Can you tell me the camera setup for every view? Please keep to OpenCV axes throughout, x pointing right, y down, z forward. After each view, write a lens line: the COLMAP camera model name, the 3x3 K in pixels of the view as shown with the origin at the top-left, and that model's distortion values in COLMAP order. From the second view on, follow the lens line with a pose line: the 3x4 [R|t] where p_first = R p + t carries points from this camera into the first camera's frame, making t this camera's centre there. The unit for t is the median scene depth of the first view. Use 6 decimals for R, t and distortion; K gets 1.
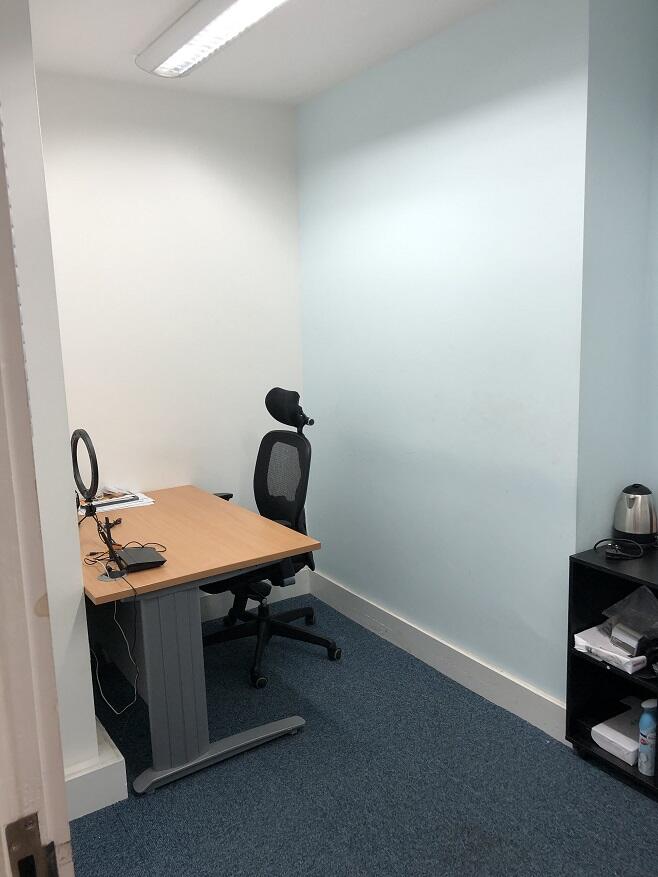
lens RADIAL K [[728.6, 0, 329.0], [0, 728.6, 438.5], [0, 0, 1]] dist [0.056081, -0.039450]
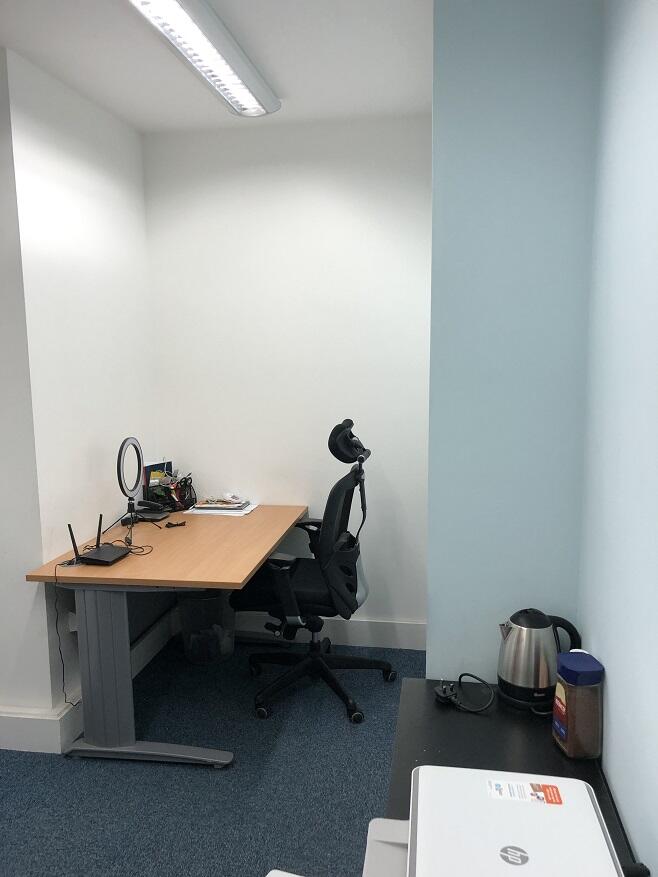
lens RADIAL K [[728.6, 0, 329.0], [0, 728.6, 438.5], [0, 0, 1]] dist [0.056081, -0.039450]
pose [[0.742056, 0.123128, -0.658933, 0.708853], [-0.140572, 0.989712, 0.026633, -0.091305], [0.655433, 0.072864, 0.751730, 0.343603]]
